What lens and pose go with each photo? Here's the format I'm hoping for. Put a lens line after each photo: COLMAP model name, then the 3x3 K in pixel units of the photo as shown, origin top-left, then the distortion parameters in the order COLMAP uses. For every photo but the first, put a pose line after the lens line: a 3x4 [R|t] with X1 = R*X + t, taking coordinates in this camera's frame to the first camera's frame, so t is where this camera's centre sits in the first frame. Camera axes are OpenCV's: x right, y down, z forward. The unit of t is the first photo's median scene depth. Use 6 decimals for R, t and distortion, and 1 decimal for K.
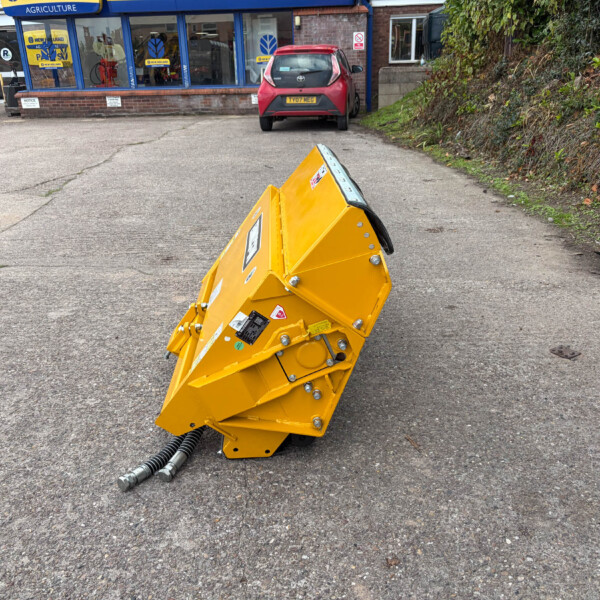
lens RADIAL K [[609.0, 0, 300.1], [0, 609.0, 301.4], [0, 0, 1]] dist [0.018008, 0.000000]
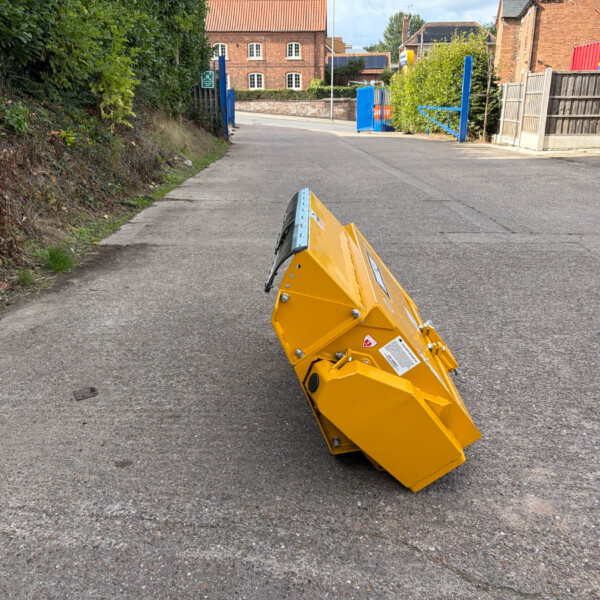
lens RADIAL K [[609.0, 0, 304.9], [0, 609.0, 300.9], [0, 0, 1]] dist [0.018008, 0.000000]
pose [[-0.997926, 0.010306, 0.063535, -0.011651], [0.048676, 0.766687, 0.640173, -0.581313], [-0.042113, 0.641938, -0.765599, 1.409773]]
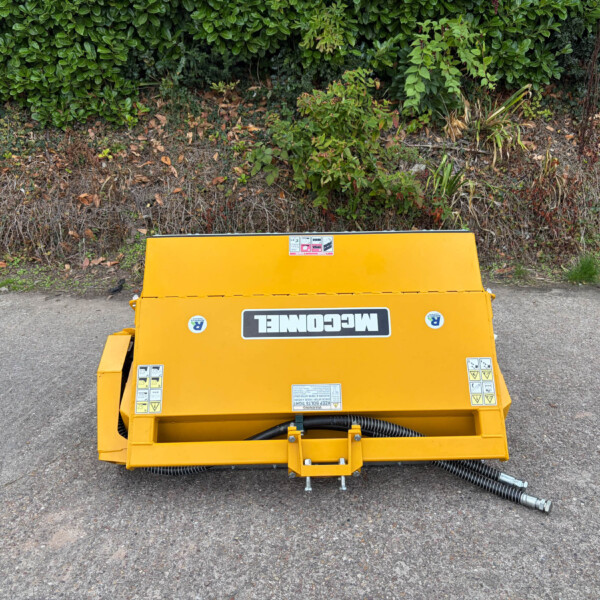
lens RADIAL K [[609.0, 0, 302.4], [0, 609.0, 300.8], [0, 0, 1]] dist [0.018008, 0.000000]
pose [[0.023070, -0.303750, 0.952472, -0.729661], [0.373895, 0.886209, 0.273562, -0.300760], [-0.927184, 0.349813, 0.134015, 0.657097]]
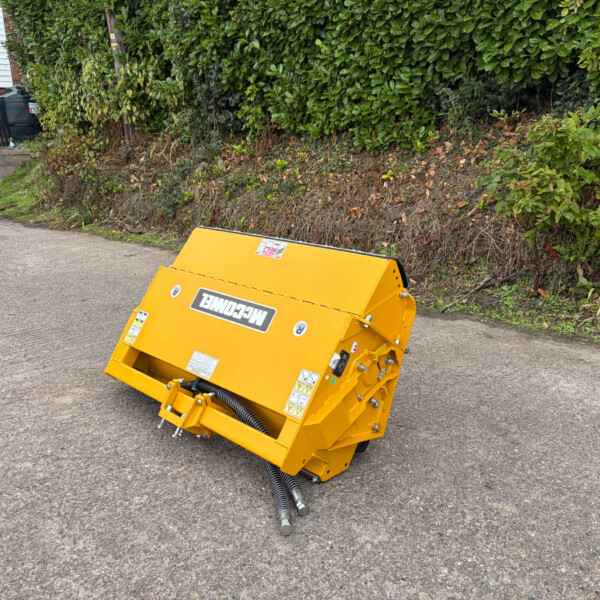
lens RADIAL K [[609.0, 0, 297.0], [0, 609.0, 299.9], [0, 0, 1]] dist [0.018008, 0.000000]
pose [[0.750000, -0.167709, 0.639823, -0.531116], [0.242854, 0.969582, -0.030528, -0.039325], [-0.615241, 0.178280, 0.767916, 0.032036]]
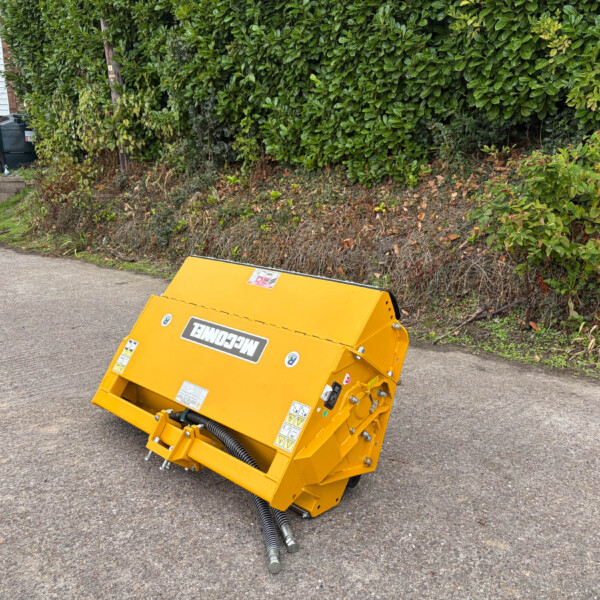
lens RADIAL K [[609.0, 0, 299.2], [0, 609.0, 298.6], [0, 0, 1]] dist [0.018008, 0.000000]
pose [[0.741002, -0.125901, 0.659594, -0.527637], [0.232535, 0.969602, -0.076160, -0.040271], [-0.629955, 0.209813, 0.747754, 0.035796]]
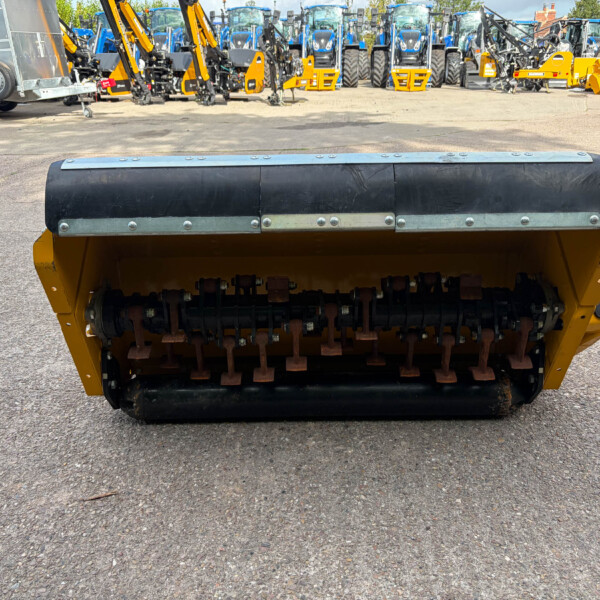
lens RADIAL K [[609.0, 0, 296.9], [0, 609.0, 298.1], [0, 0, 1]] dist [0.018008, 0.000000]
pose [[-0.032281, 0.392482, -0.919193, 0.510633], [-0.354657, 0.855328, 0.377668, -0.236534], [0.934439, 0.338190, 0.111586, 0.683114]]
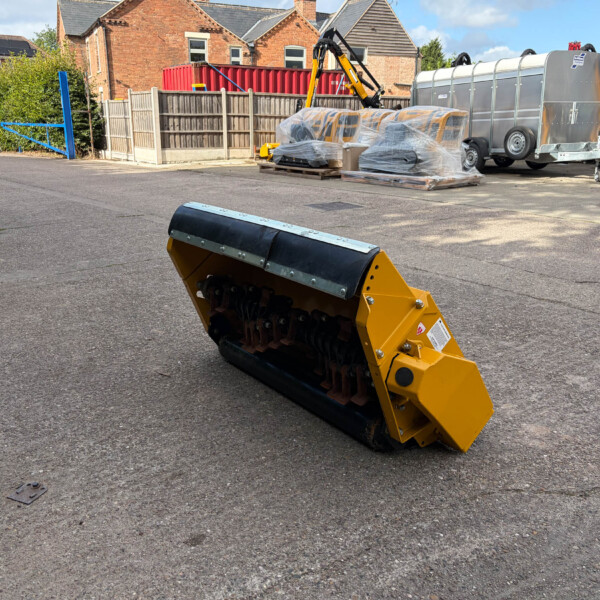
lens RADIAL K [[609.0, 0, 295.8], [0, 609.0, 296.7], [0, 0, 1]] dist [0.018008, 0.000000]
pose [[-0.821140, 0.184341, -0.540136, 0.442314], [-0.193106, 0.800843, 0.566886, -0.529927], [0.537065, 0.569797, -0.622007, 1.279304]]
